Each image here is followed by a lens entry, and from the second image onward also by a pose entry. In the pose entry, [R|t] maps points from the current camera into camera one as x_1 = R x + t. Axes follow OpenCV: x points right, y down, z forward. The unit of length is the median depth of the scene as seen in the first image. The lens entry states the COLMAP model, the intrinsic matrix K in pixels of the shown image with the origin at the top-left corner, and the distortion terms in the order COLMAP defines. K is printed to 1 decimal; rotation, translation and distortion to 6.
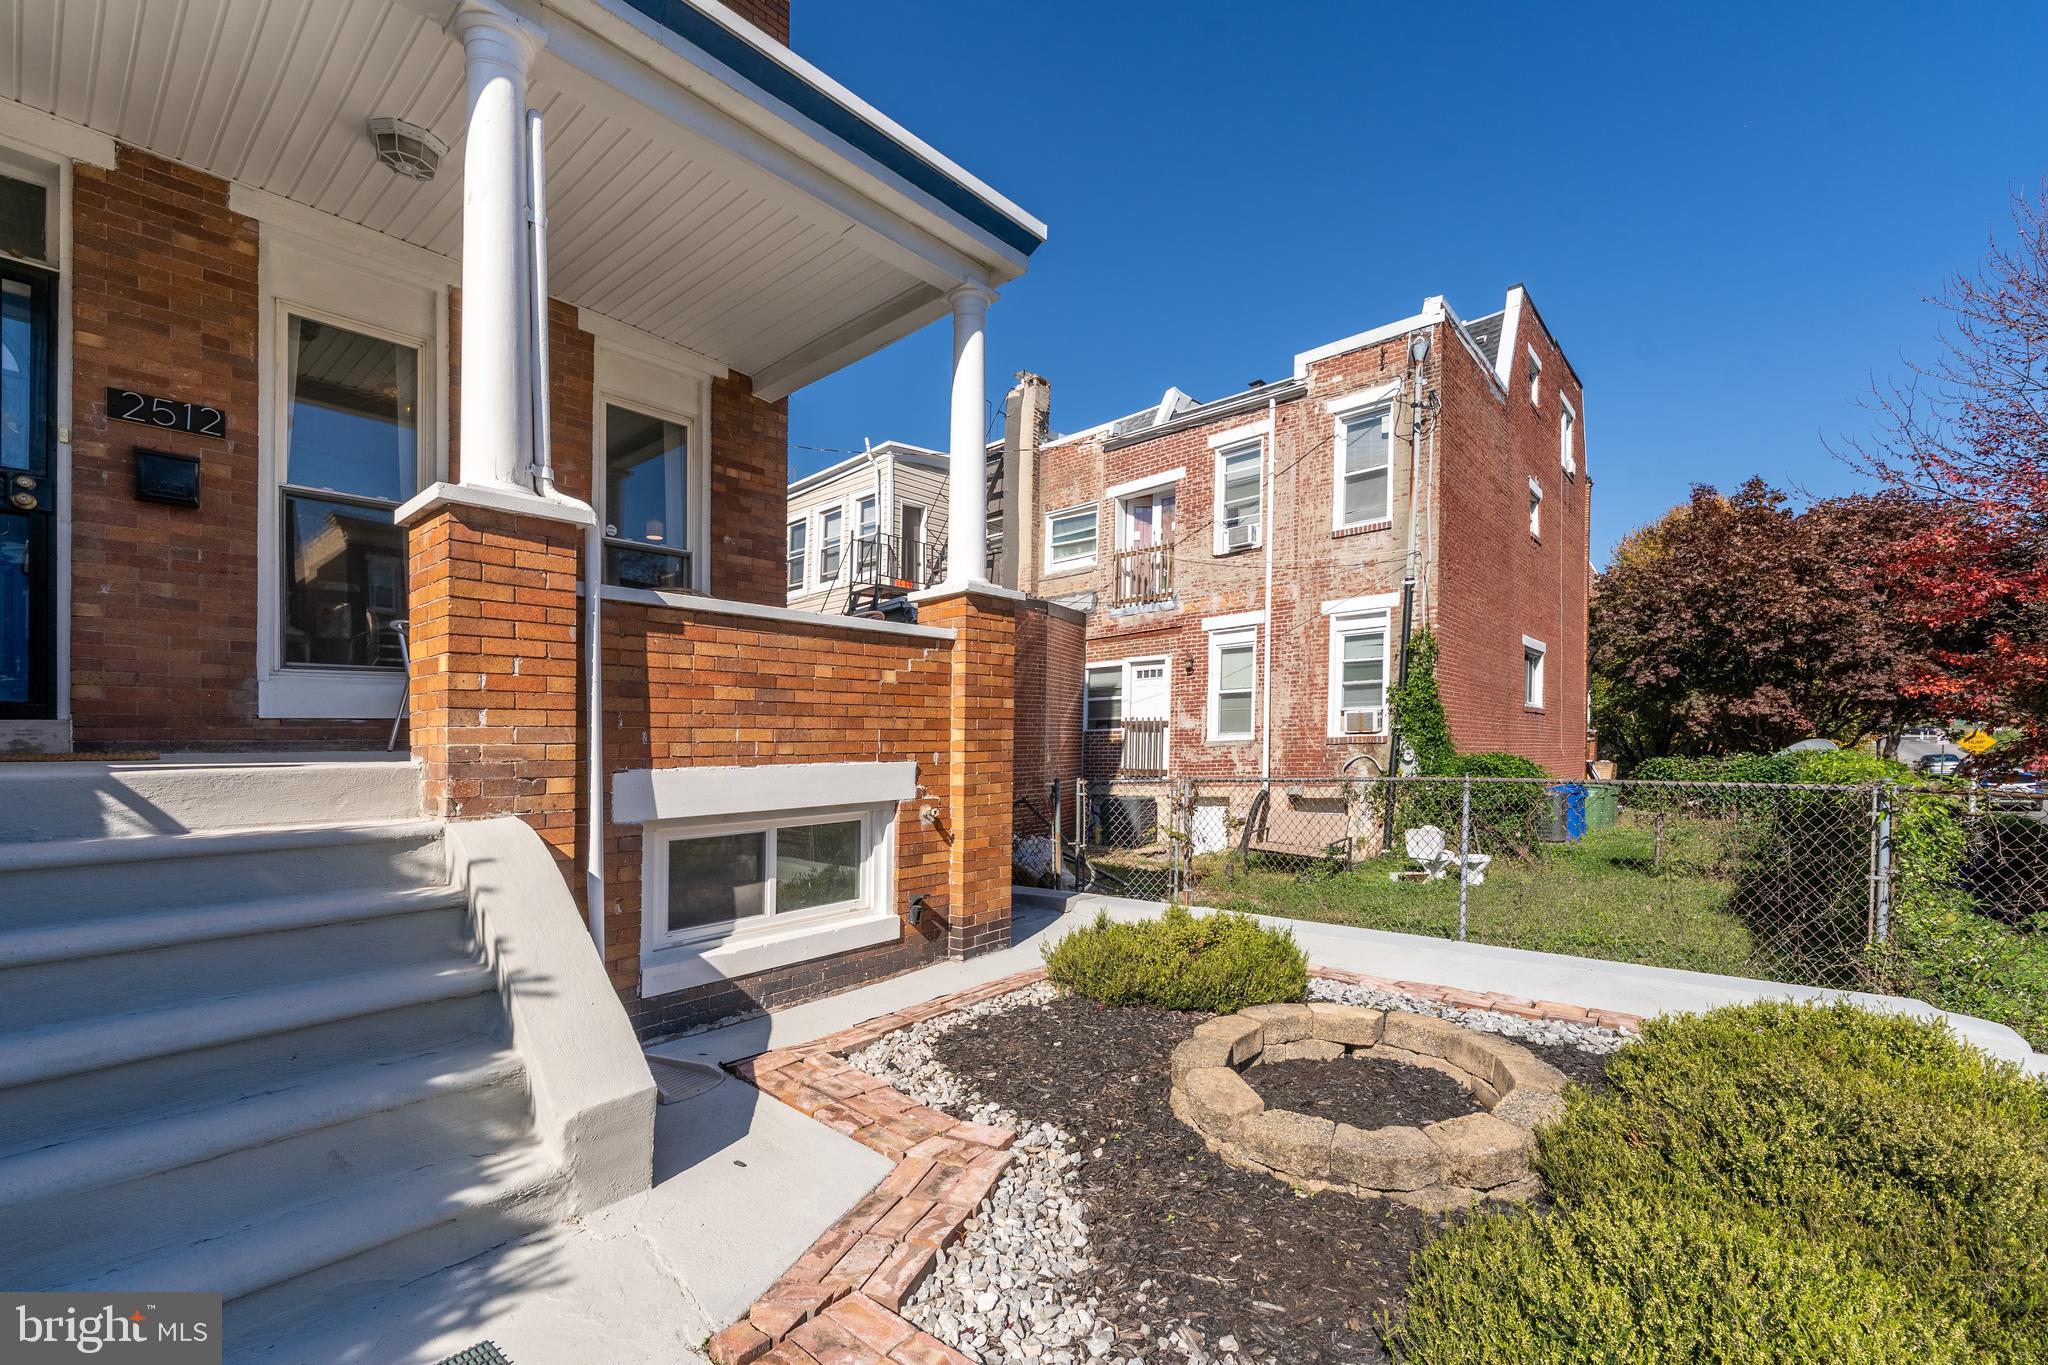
lens RADIAL K [[893.4, 0, 1022.8], [0, 893.4, 673.5], [0, 0, 1]] dist [-0.000420, 0.000268]
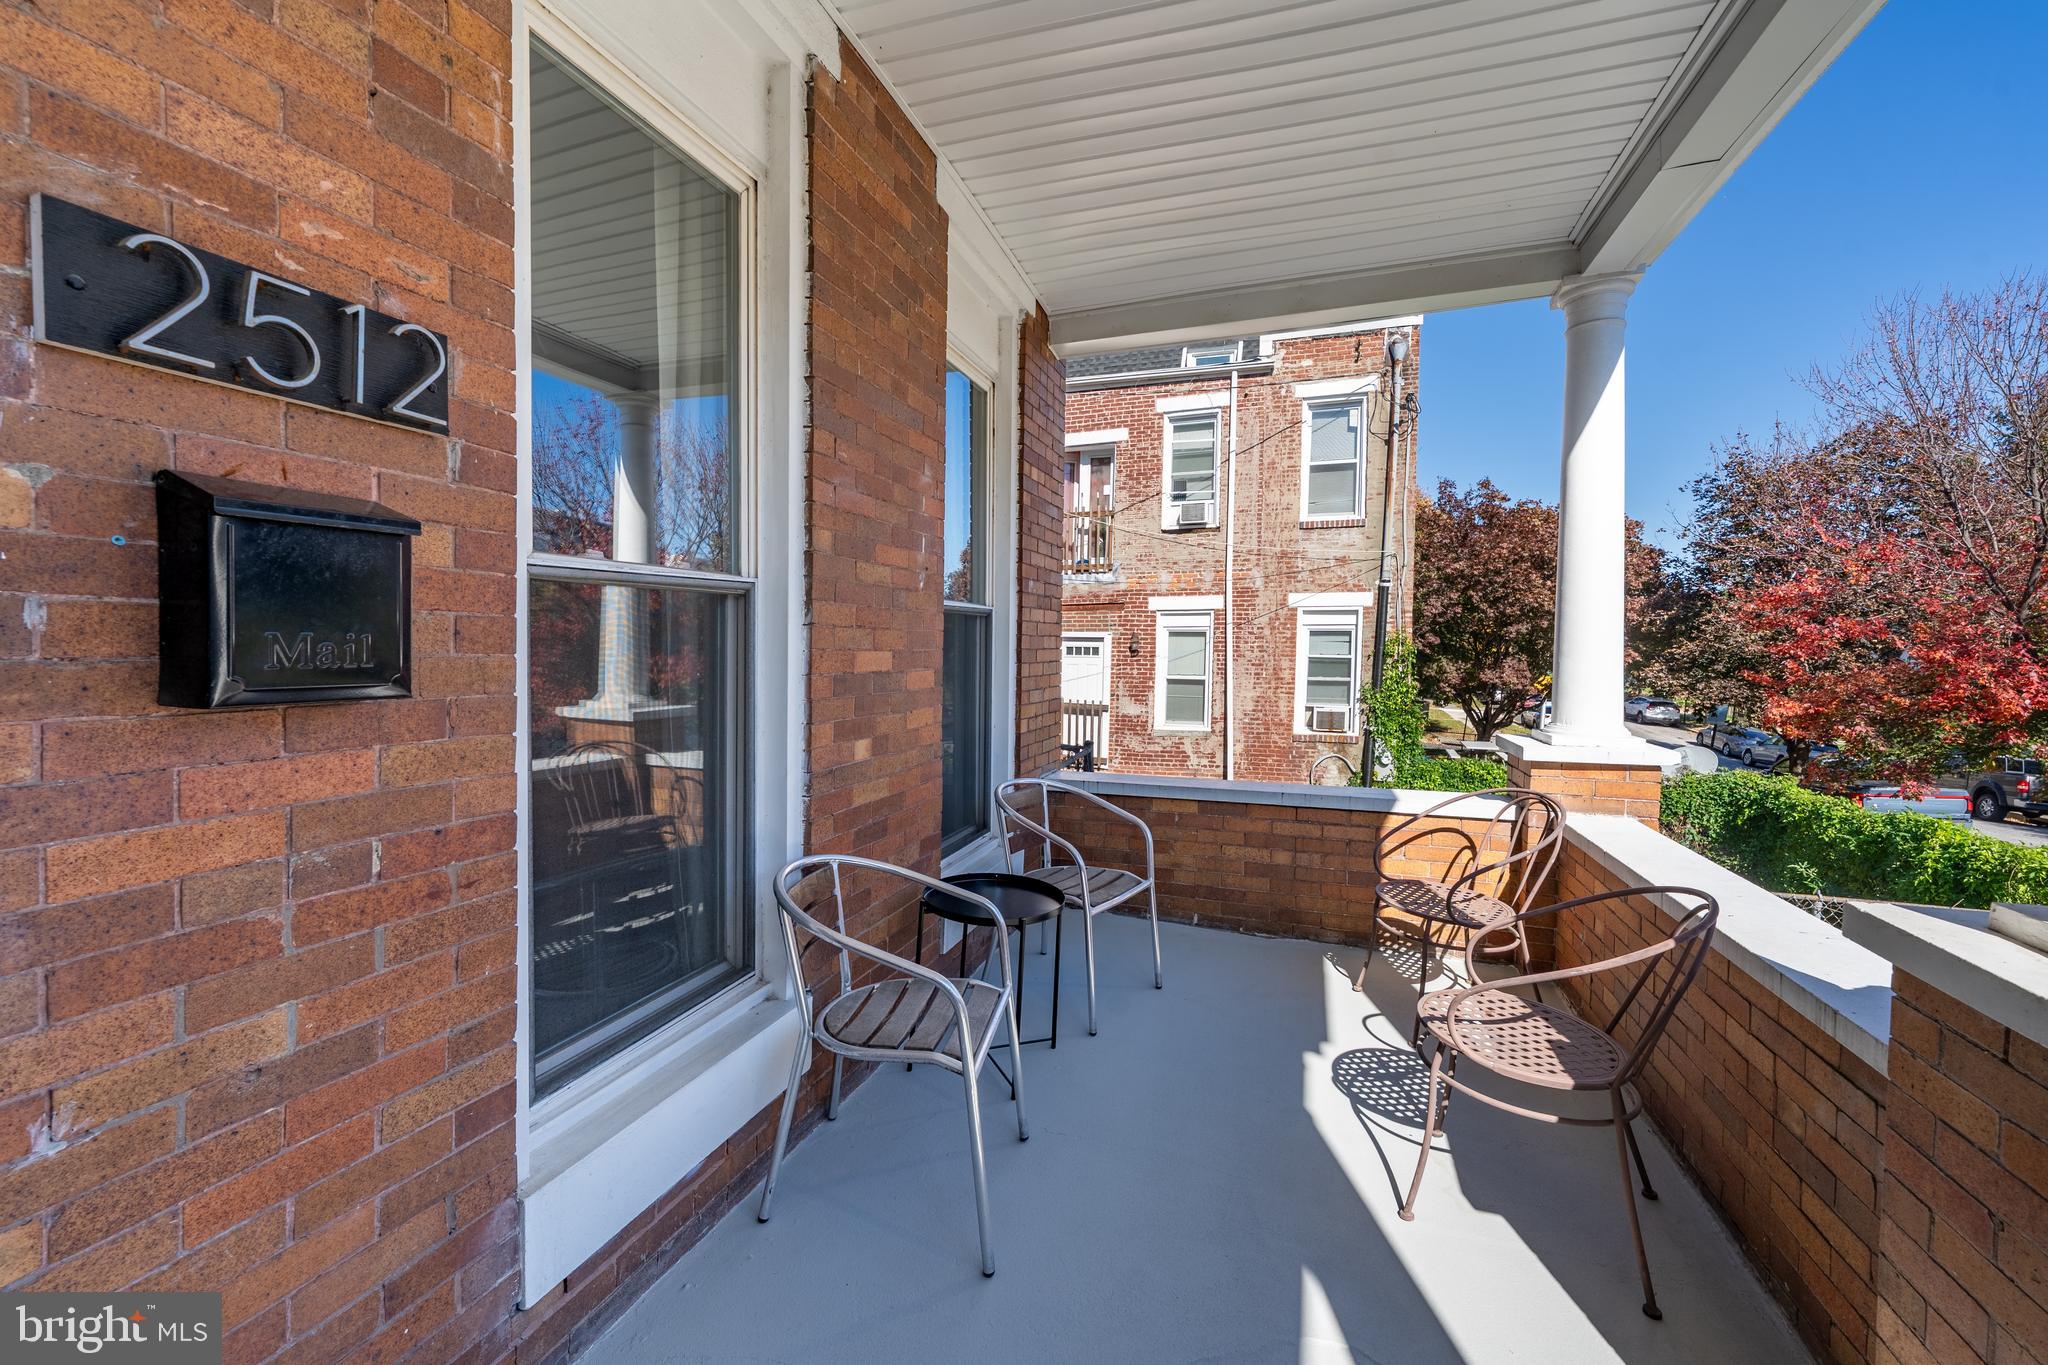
lens RADIAL K [[851.5, 0, 987.6], [0, 851.5, 615.2], [0, 0, 1]] dist [0.000724, -0.000052]
pose [[0.928077, 0.028524, 0.371294, -0.313417], [-0.050598, 0.997475, 0.049844, -0.085619], [-0.368934, -0.065046, 0.927177, 0.255562]]
